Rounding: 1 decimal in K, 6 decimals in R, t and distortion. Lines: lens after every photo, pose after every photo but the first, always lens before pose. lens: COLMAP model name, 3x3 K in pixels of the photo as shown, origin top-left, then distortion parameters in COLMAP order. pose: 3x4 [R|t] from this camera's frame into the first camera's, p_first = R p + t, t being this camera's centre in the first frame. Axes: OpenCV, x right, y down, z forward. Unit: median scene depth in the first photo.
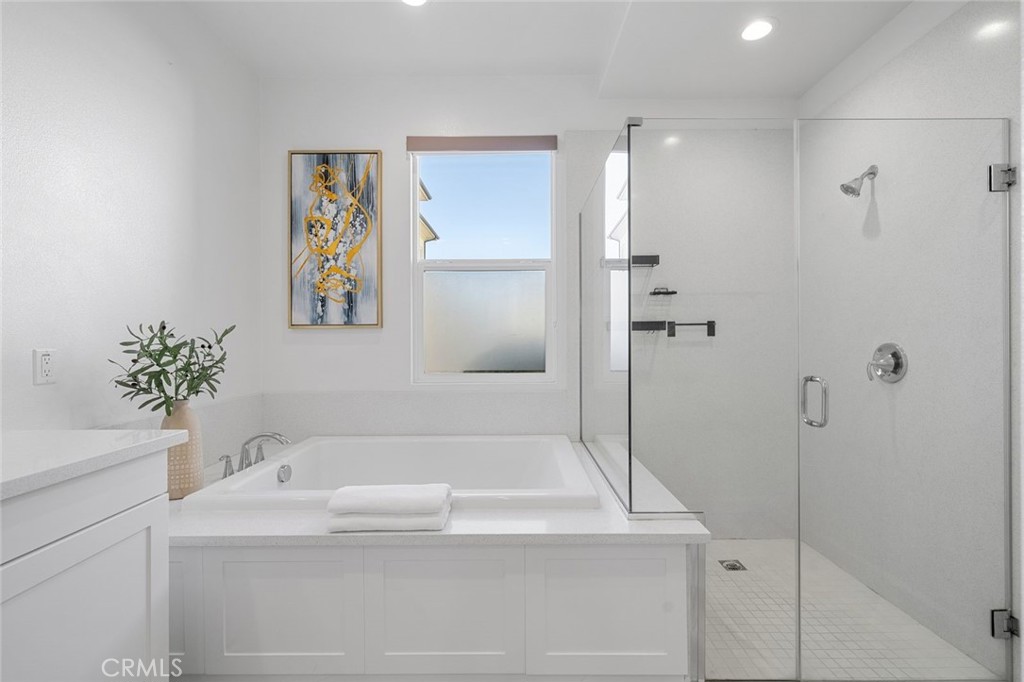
lens RADIAL K [[395.4, 0, 515.6], [0, 395.4, 343.6], [0, 0, 1]] dist [0.001162, 0.000116]
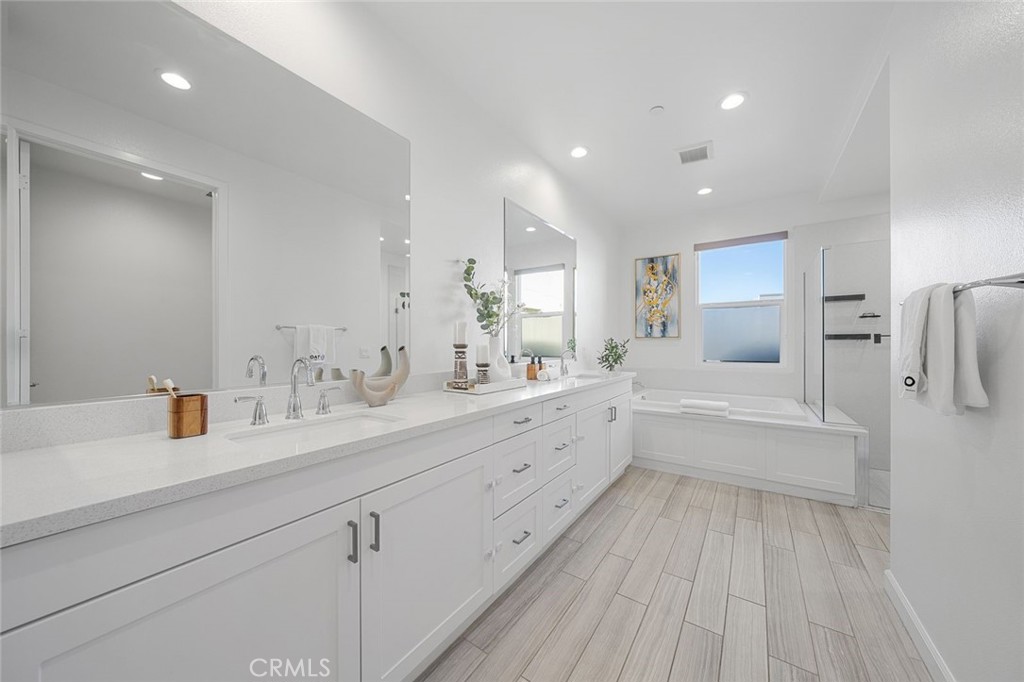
lens RADIAL K [[354.7, 0, 512.0], [0, 354.7, 341.0], [0, 0, 1]] dist [0.000567, -0.000010]
pose [[0.826975, -0.000334, -0.562239, -0.024438], [-0.009312, 0.999855, -0.014290, 0.007537], [0.562162, 0.017053, 0.826852, -1.027541]]
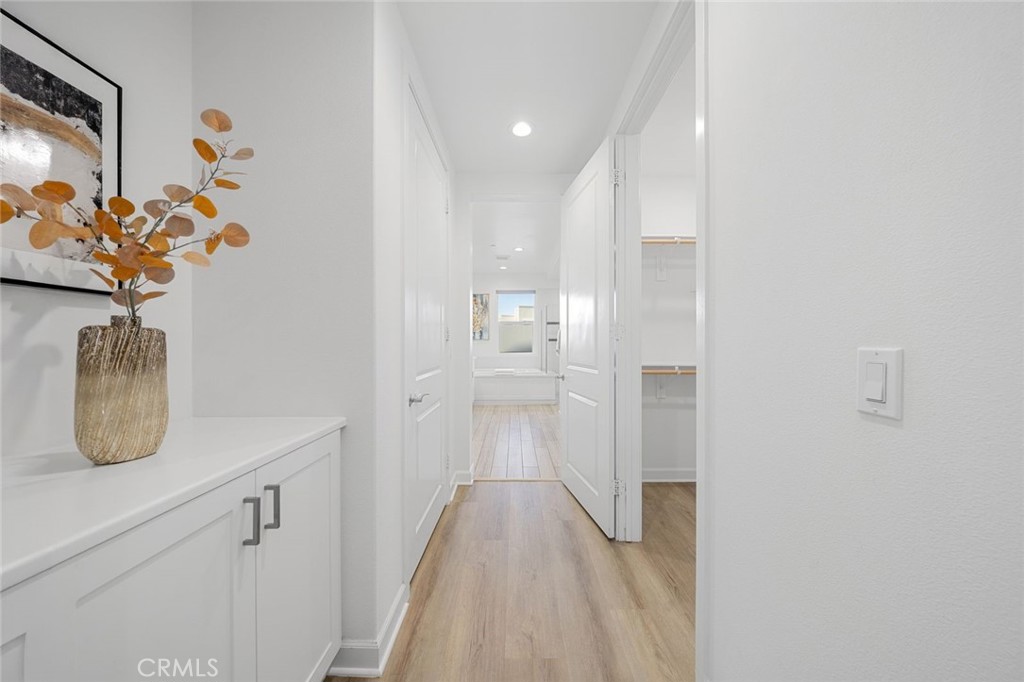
lens RADIAL K [[395.4, 0, 515.6], [0, 395.4, 343.6], [0, 0, 1]] dist [0.001162, 0.000116]
pose [[0.999901, 0.002914, 0.013785, -0.139387], [-0.002764, 0.999937, -0.010862, 0.034316], [-0.013816, 0.010823, 0.999846, -2.822110]]
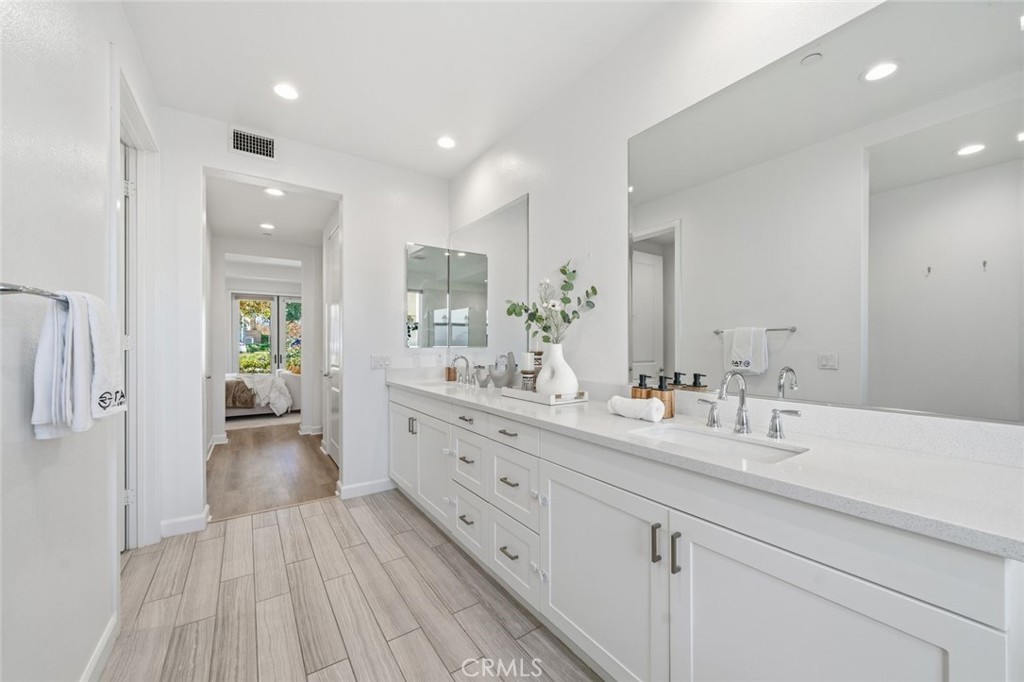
lens RADIAL K [[386.2, 0, 512.0], [0, 386.2, 341.0], [0, 0, 1]] dist [0.000875, 0.000114]
pose [[-0.818804, 0.001036, -0.574072, 0.081249], [-0.001477, 0.999991, 0.003911, -0.077920], [0.574071, 0.004050, -0.818795, 2.579226]]
